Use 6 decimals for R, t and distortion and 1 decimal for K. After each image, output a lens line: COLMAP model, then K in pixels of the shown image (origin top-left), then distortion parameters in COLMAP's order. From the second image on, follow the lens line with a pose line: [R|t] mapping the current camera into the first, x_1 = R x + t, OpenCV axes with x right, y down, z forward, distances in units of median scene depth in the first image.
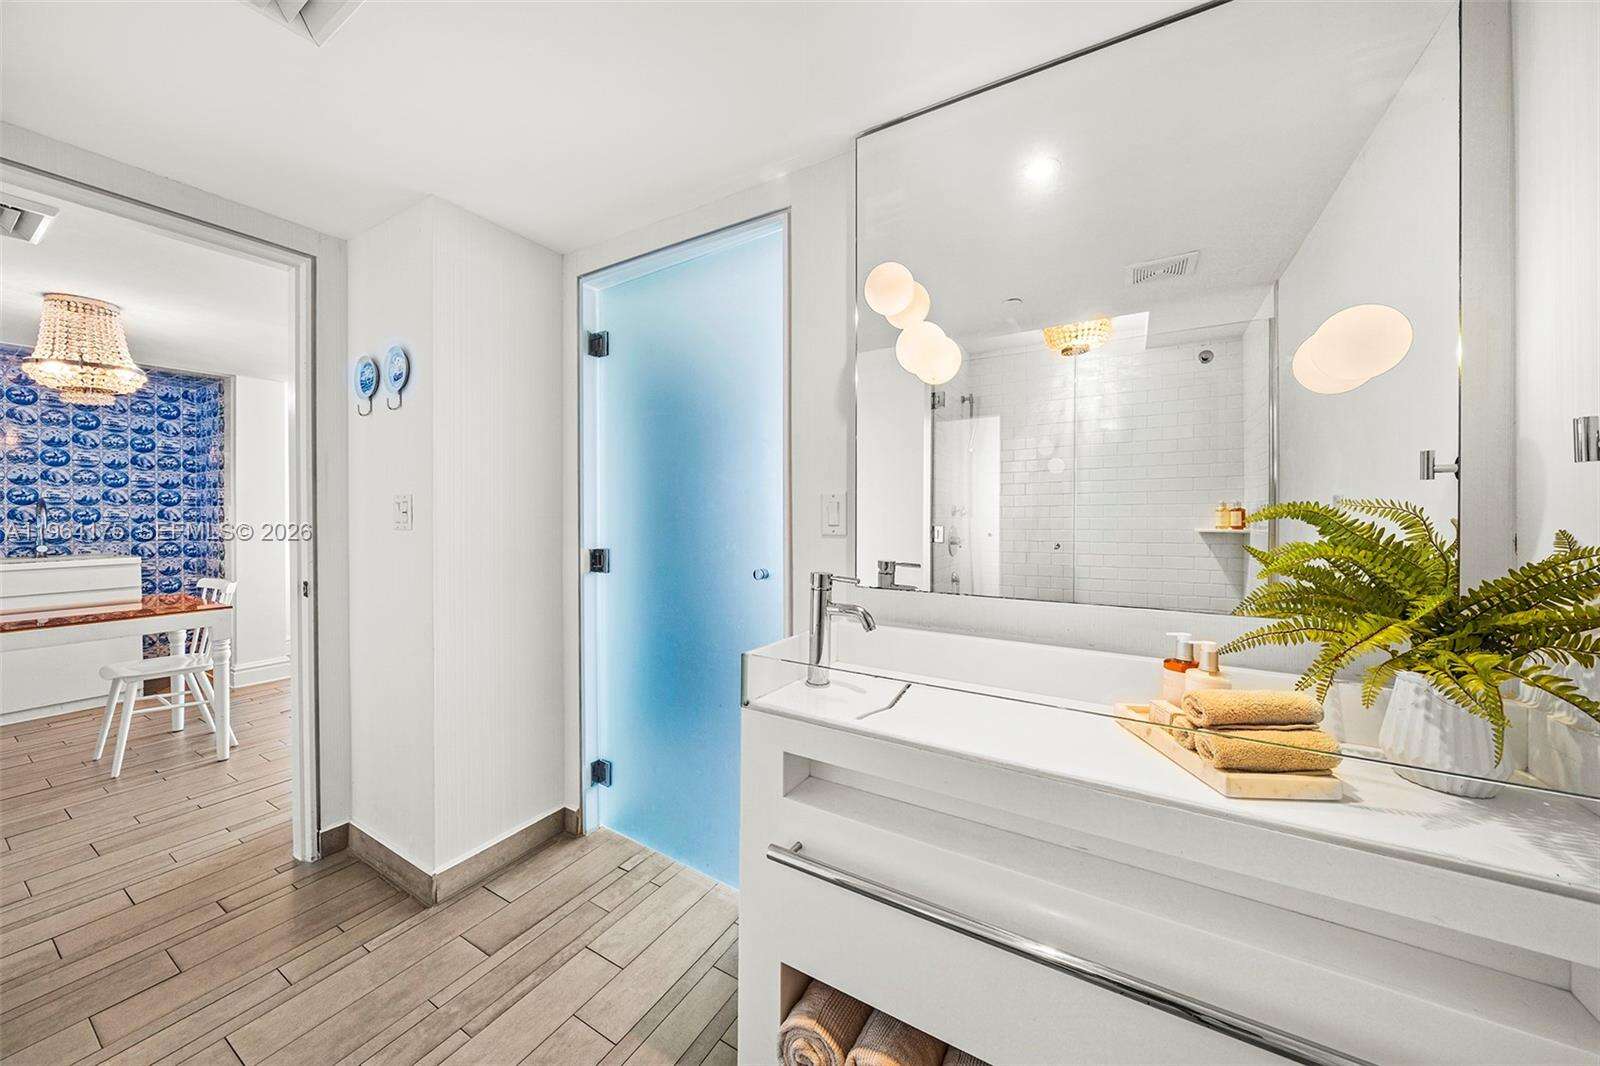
lens RADIAL K [[551.4, 0, 805.6], [0, 551.4, 529.4], [0, 0, 1]] dist [-0.000442, -0.000136]
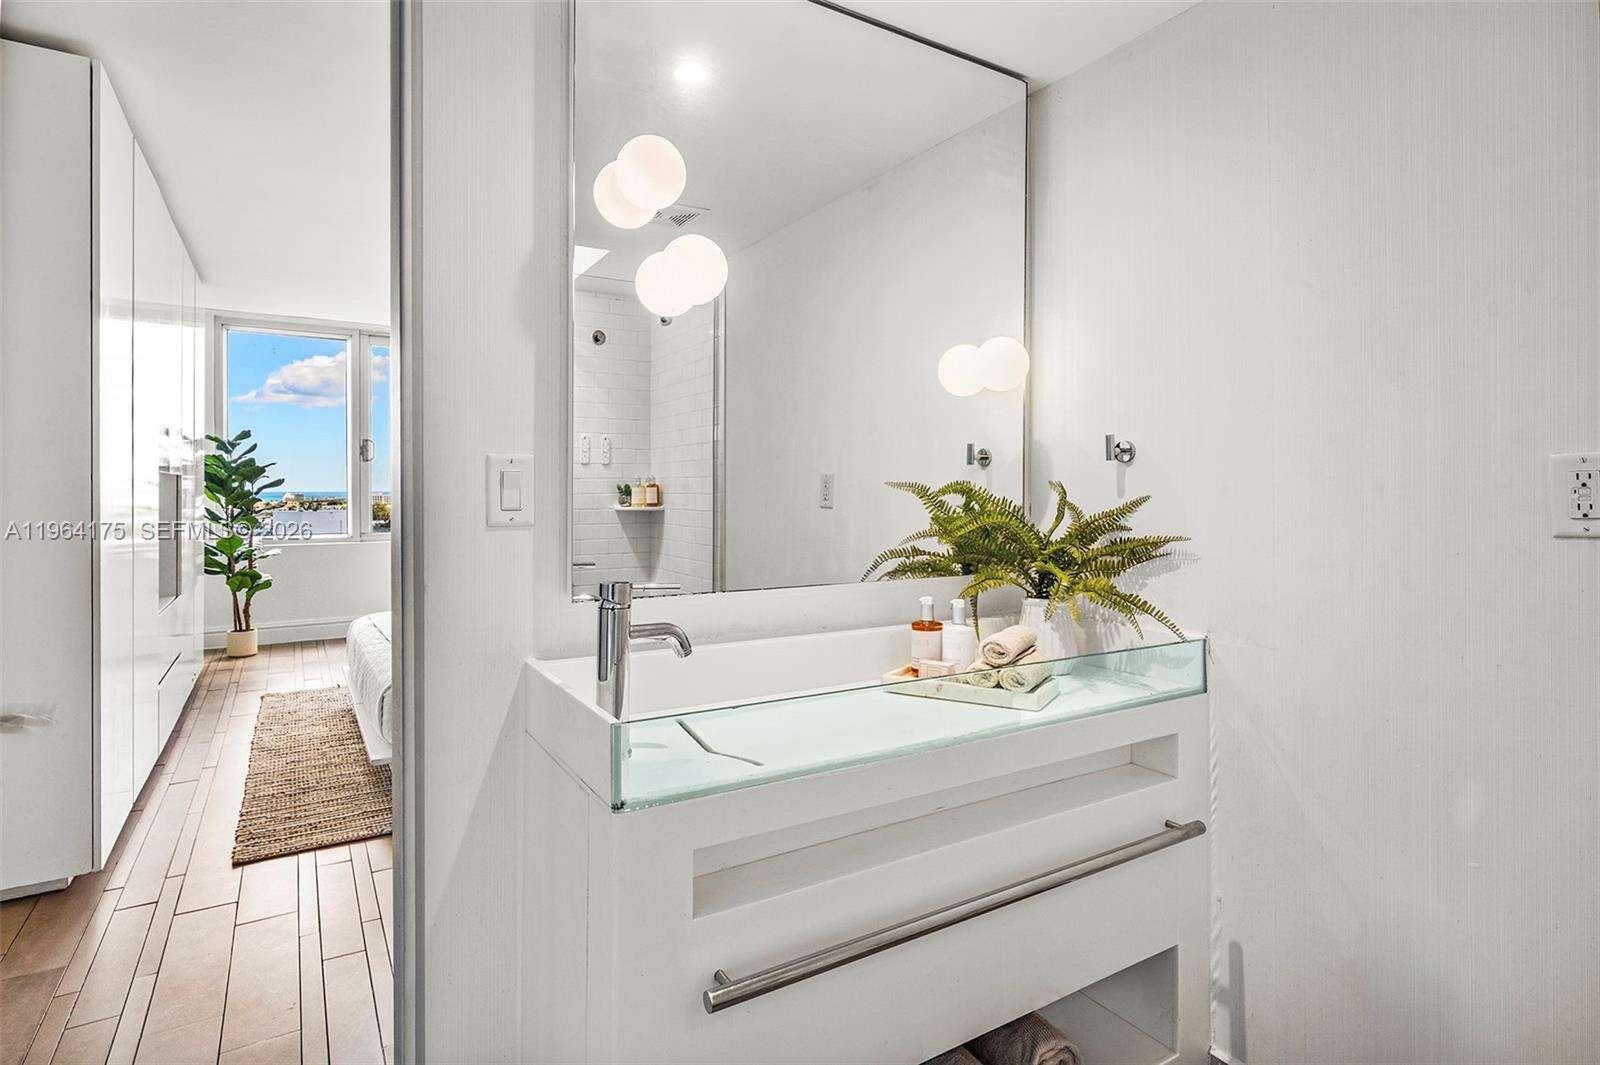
lens RADIAL K [[822.9, 0, 800.9], [0, 822.9, 500.7], [0, 0, 1]] dist [0.028305, 0.000111]
pose [[0.463847, -0.011891, 0.885836, -0.826761], [0.025113, 0.999685, 0.000270, -0.011819], [-0.885559, 0.022120, 0.463999, 0.407449]]
